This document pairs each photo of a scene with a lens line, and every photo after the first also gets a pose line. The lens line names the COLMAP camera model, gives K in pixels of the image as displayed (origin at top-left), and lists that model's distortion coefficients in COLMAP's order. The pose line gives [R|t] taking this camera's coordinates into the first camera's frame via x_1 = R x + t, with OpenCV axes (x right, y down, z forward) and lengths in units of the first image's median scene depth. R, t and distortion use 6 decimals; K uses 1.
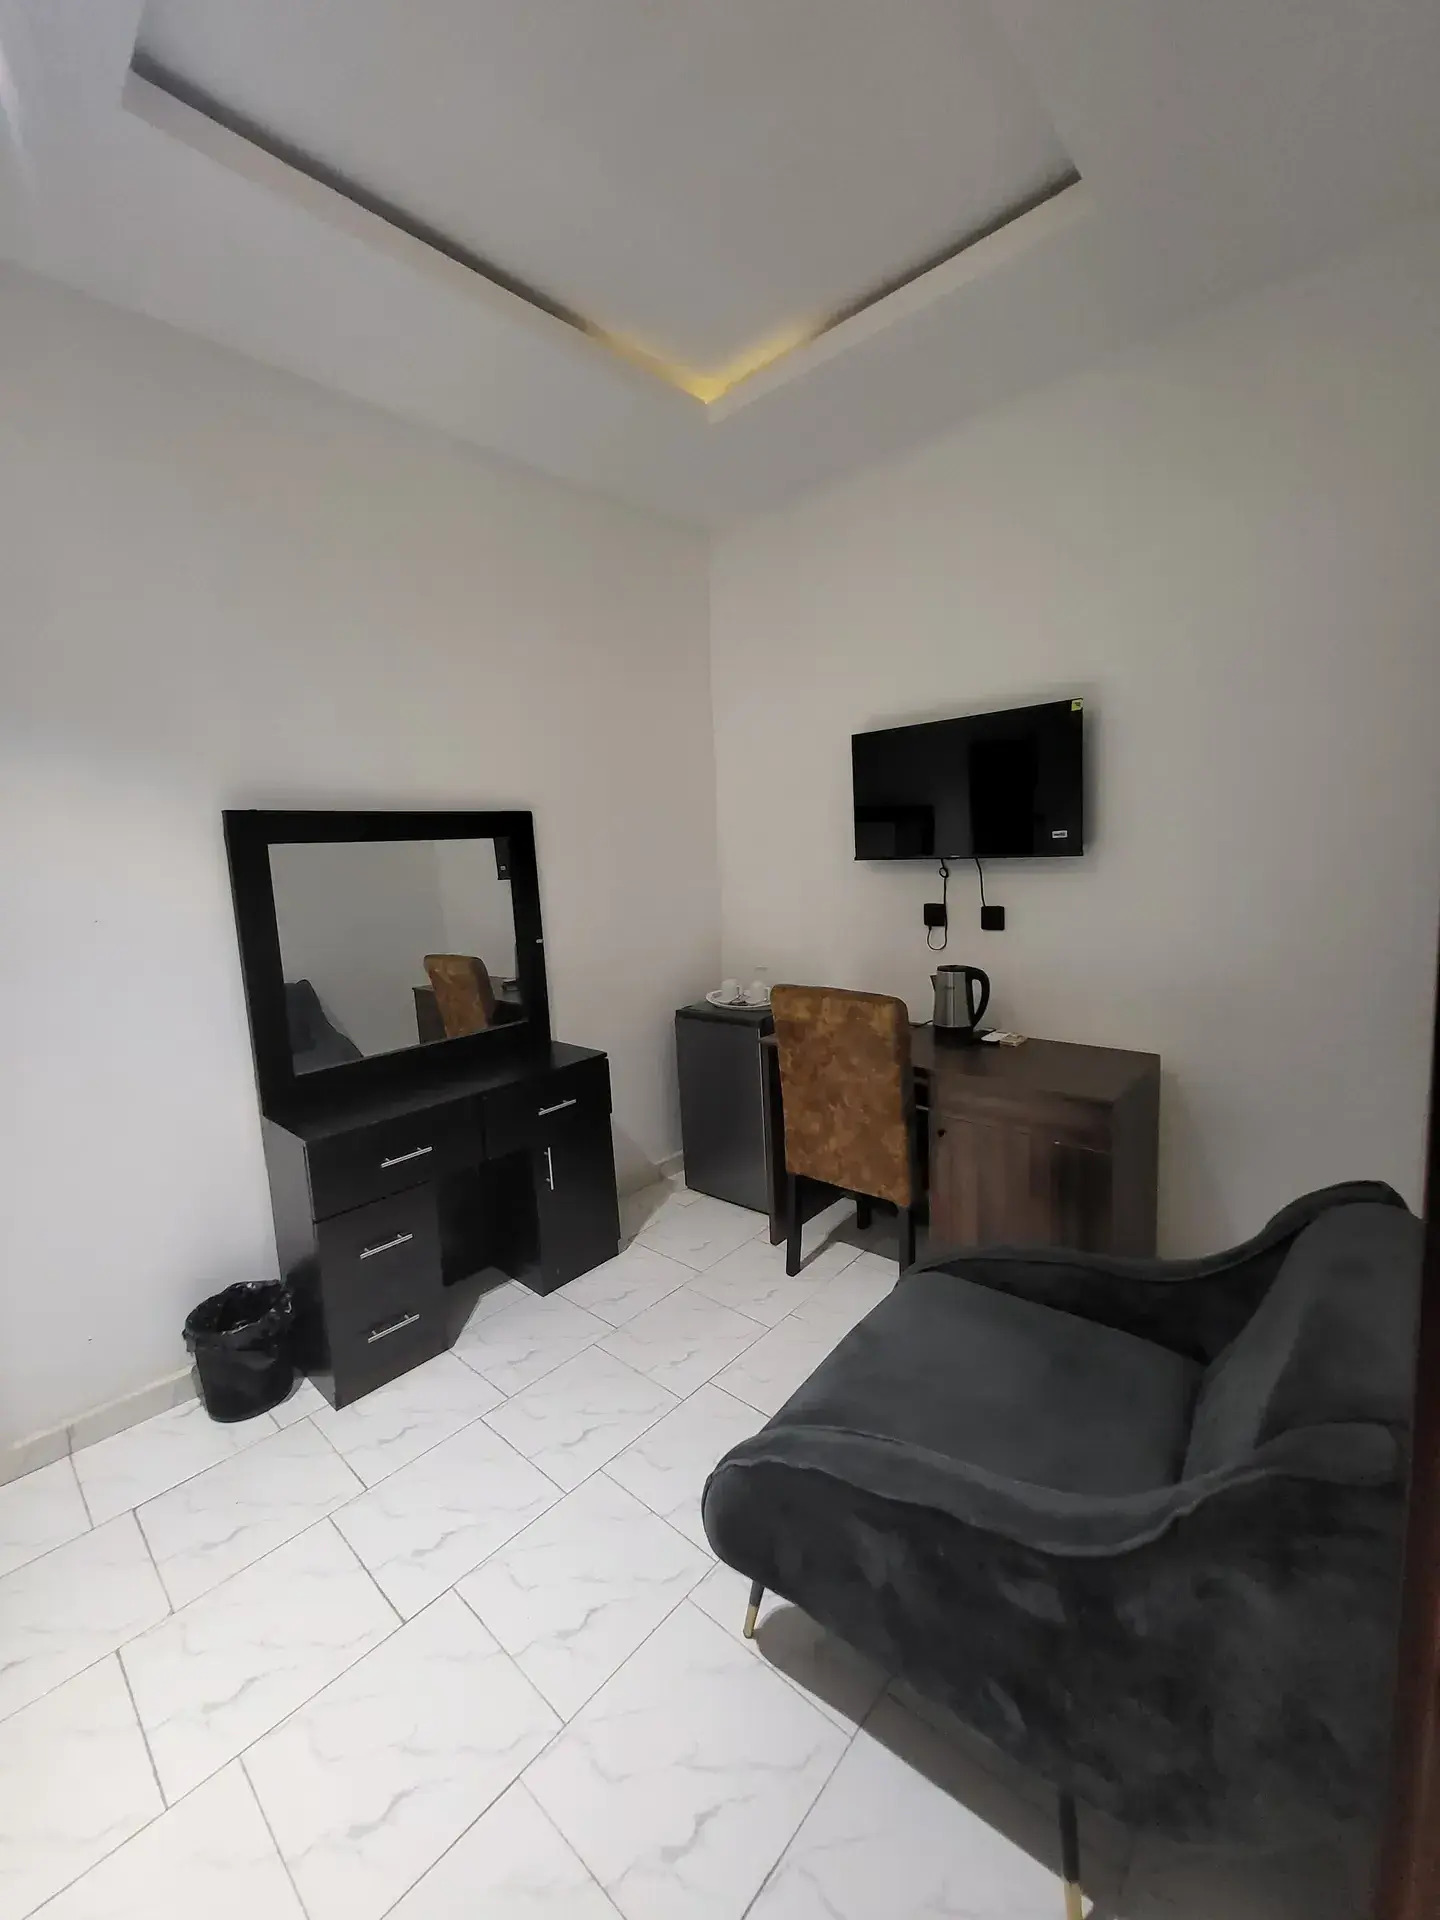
lens RADIAL K [[760.6, 0, 720.7], [0, 760.6, 937.8], [0, 0, 1]] dist [-0.000405, 0.003000]
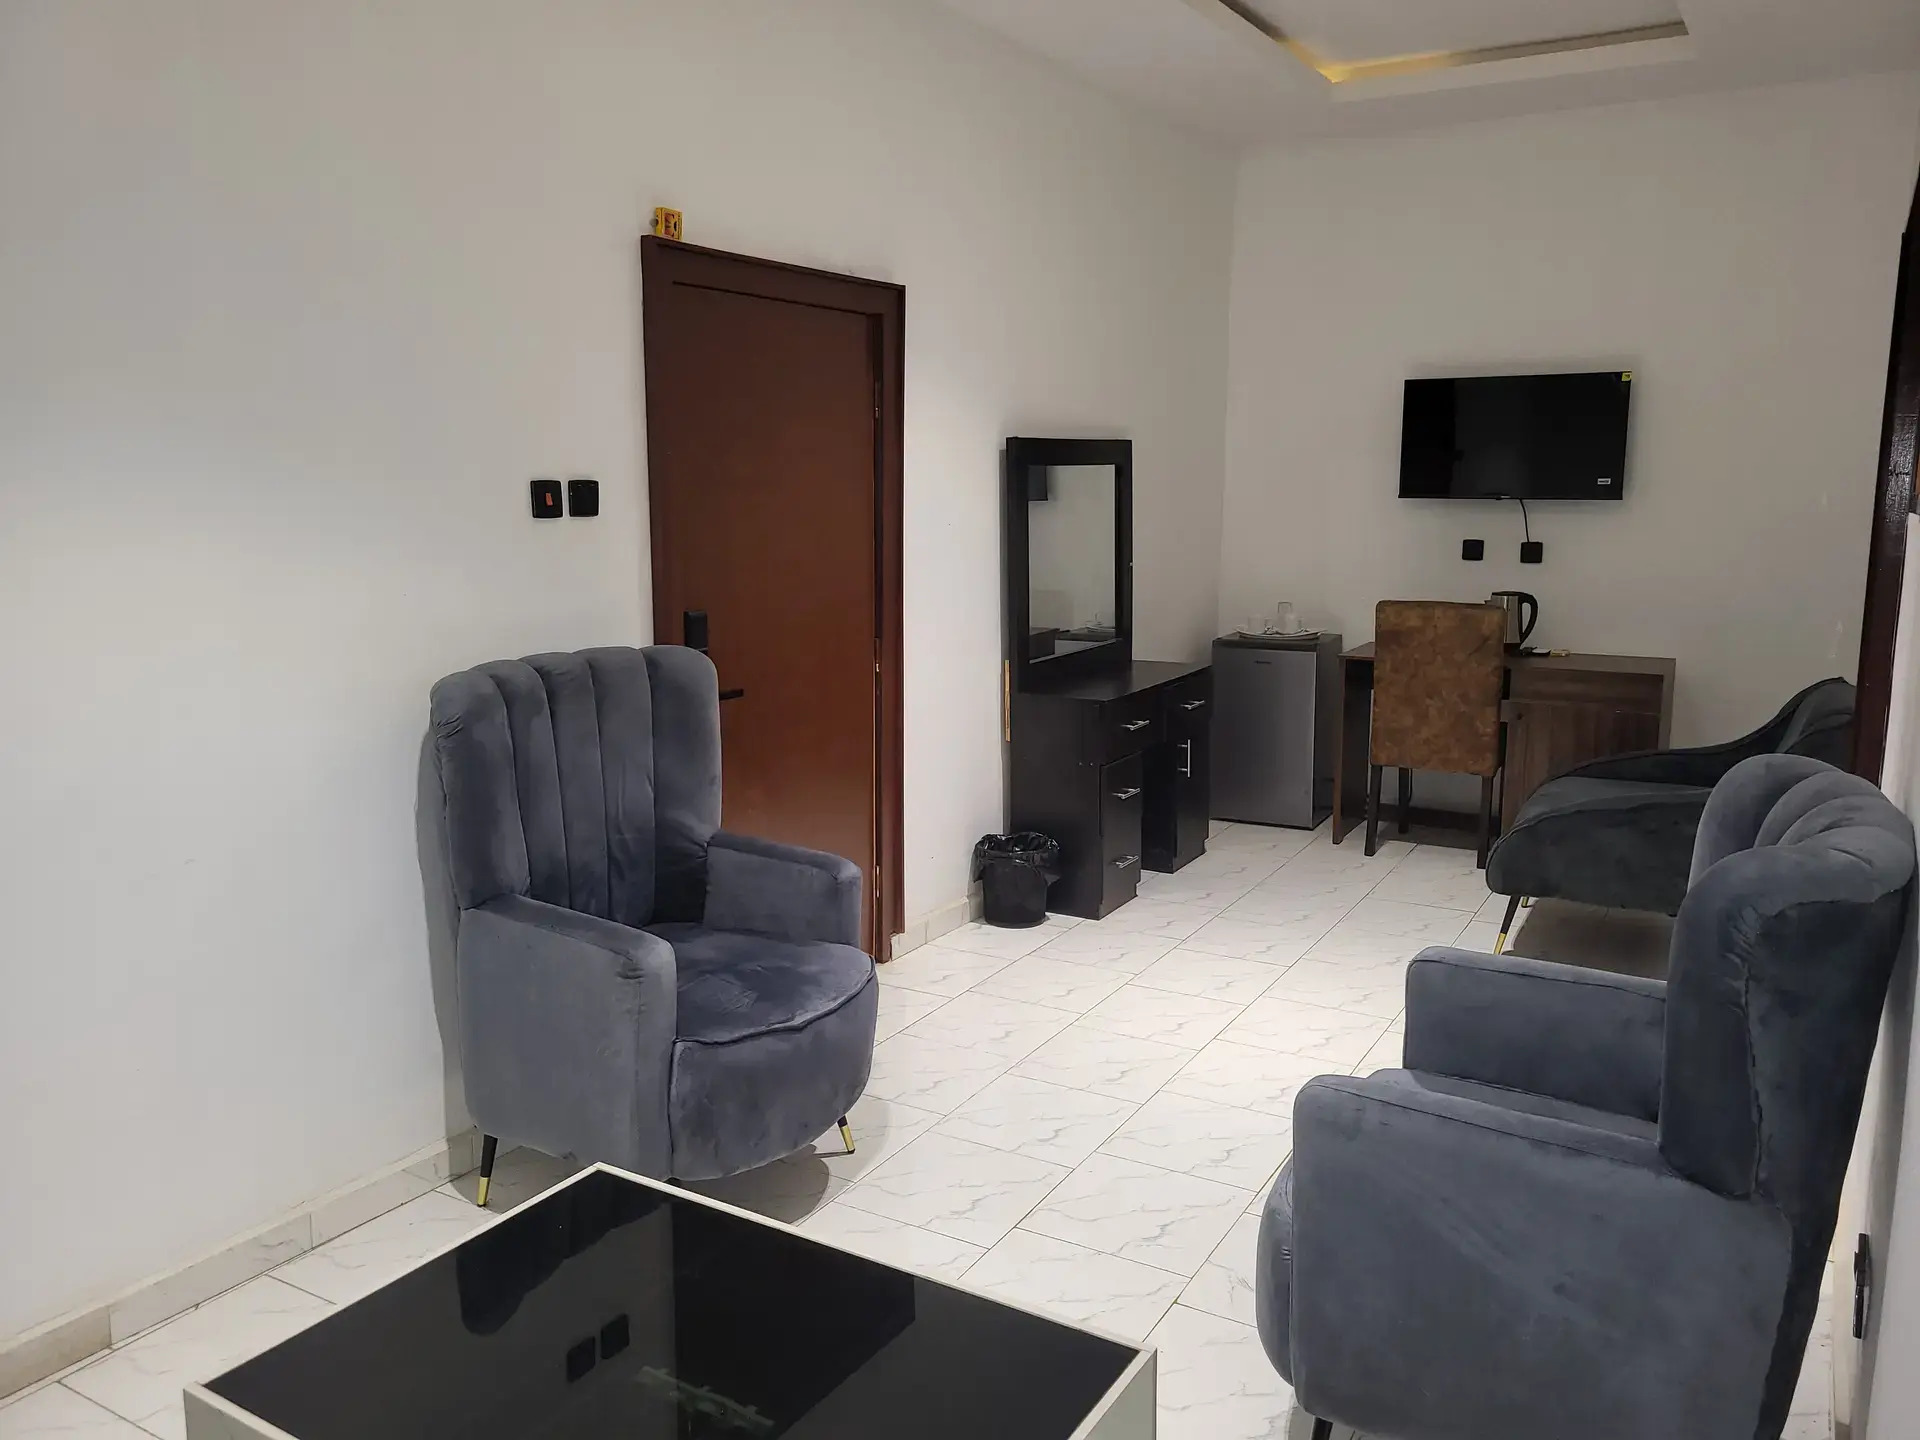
lens RADIAL K [[1432.0, 0, 960.0], [0, 1432.0, 720.0], [0, 0, 1]] dist [0.043185, -0.002408]
pose [[0.979406, 0.007281, 0.201770, -1.029498], [-0.017107, 0.998748, 0.046998, 0.154865], [-0.201176, -0.049482, 0.978305, -1.077838]]
